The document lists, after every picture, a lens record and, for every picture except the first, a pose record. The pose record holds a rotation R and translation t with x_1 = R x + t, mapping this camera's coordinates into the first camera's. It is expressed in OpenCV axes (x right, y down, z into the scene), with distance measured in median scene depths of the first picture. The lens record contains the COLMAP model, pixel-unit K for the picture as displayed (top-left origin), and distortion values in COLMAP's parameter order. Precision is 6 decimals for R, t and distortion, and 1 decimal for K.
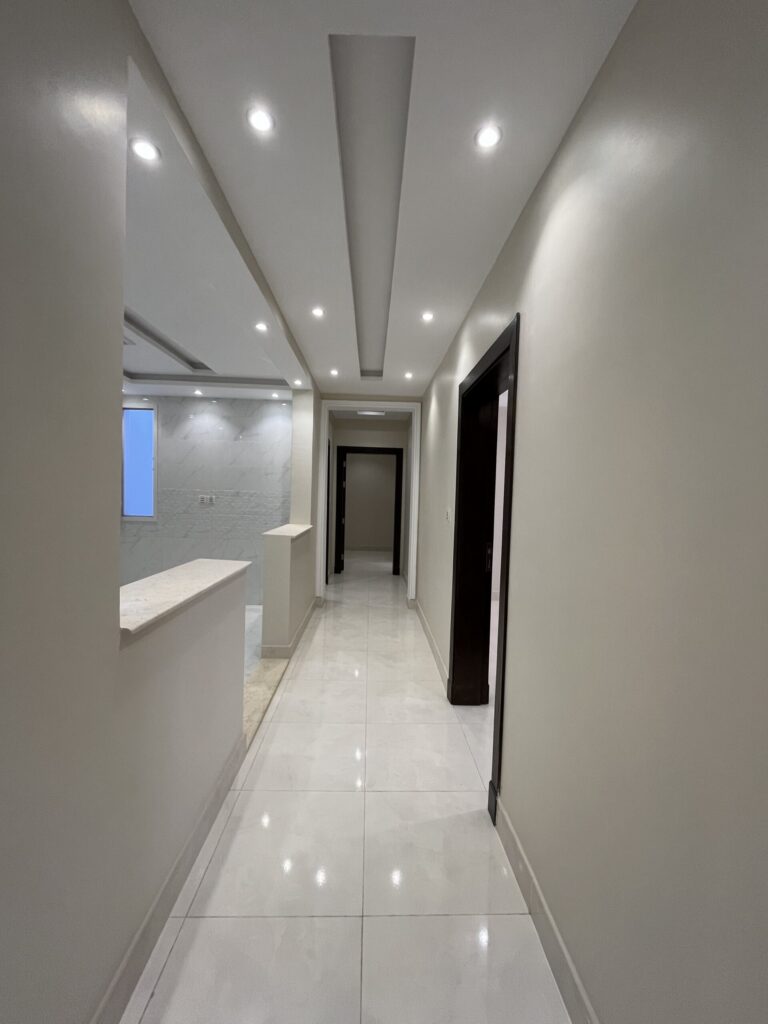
lens RADIAL K [[415.9, 0, 384.0], [0, 415.9, 512.0], [0, 0, 1]] dist [-0.001264, 0.000117]
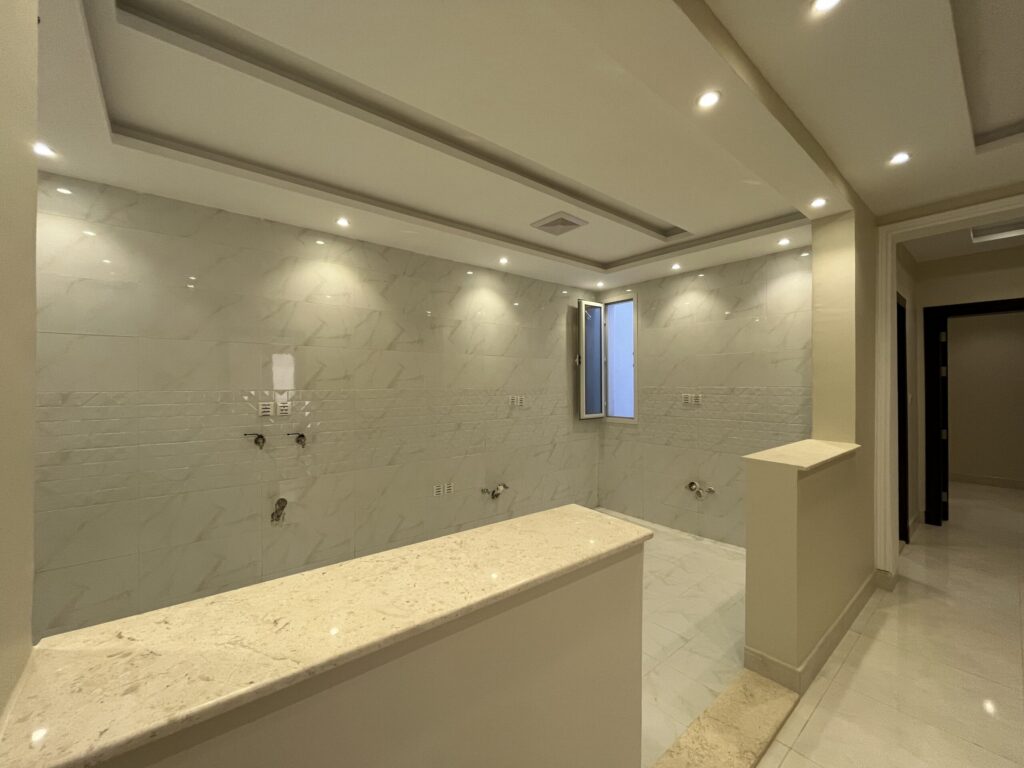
lens RADIAL K [[415.9, 0, 510.6], [0, 415.9, 382.7], [0, 0, 1]] dist [-0.001264, 0.000117]
pose [[0.612922, -0.033344, -0.789439, -0.012760], [-0.018616, 0.998222, -0.056616, -0.010130], [0.789924, 0.049397, 0.611212, 0.251469]]
